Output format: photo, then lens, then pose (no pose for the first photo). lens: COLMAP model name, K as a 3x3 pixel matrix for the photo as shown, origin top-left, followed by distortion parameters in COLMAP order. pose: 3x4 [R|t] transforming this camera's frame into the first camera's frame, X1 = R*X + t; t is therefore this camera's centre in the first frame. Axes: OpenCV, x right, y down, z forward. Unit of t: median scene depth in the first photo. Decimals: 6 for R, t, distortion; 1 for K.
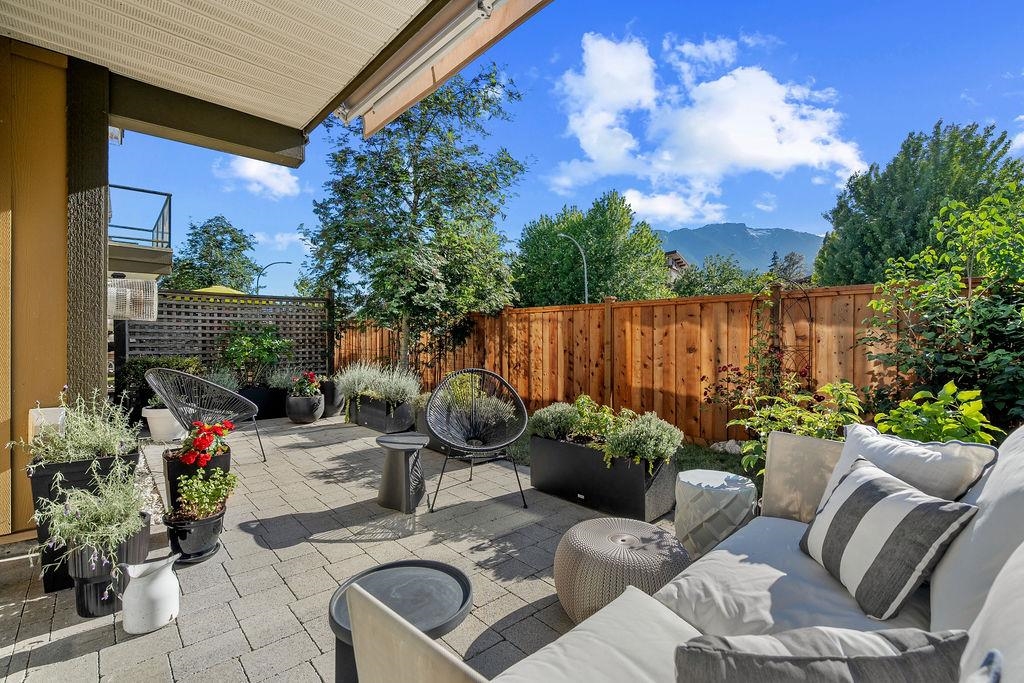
lens RADIAL K [[454.6, 0, 515.9], [0, 454.6, 338.5], [0, 0, 1]] dist [-0.001669, -0.001150]
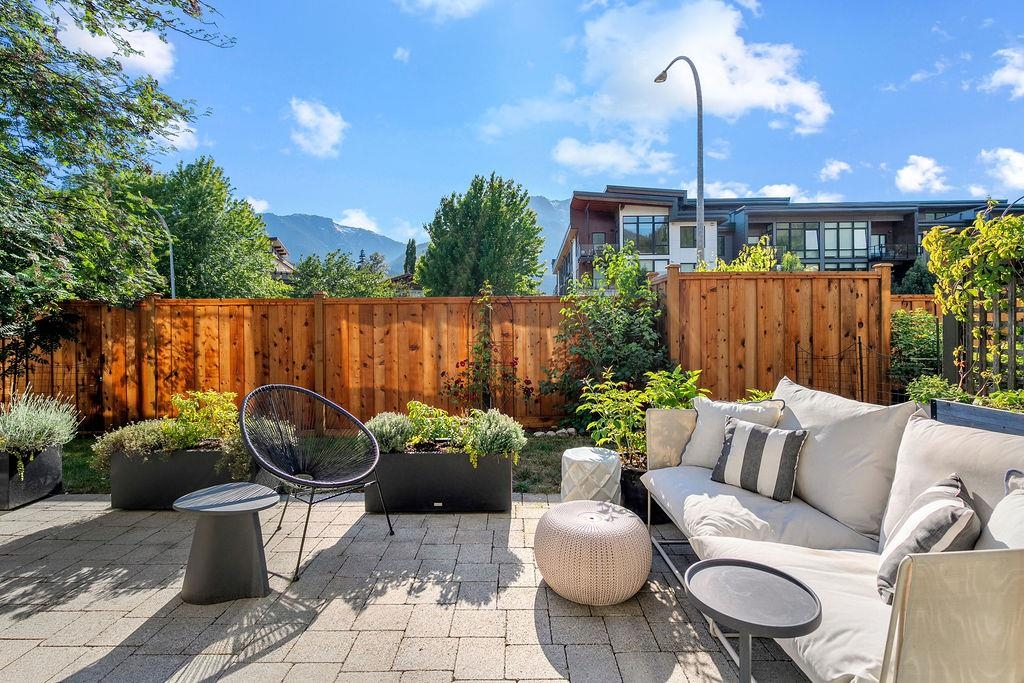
lens RADIAL K [[454.6, 0, 515.9], [0, 454.6, 338.5], [0, 0, 1]] dist [-0.001669, -0.001150]
pose [[0.674694, -0.021527, 0.737784, -0.217224], [0.009416, 0.999744, 0.020560, -0.014317], [-0.738038, -0.006925, 0.674724, 0.099954]]
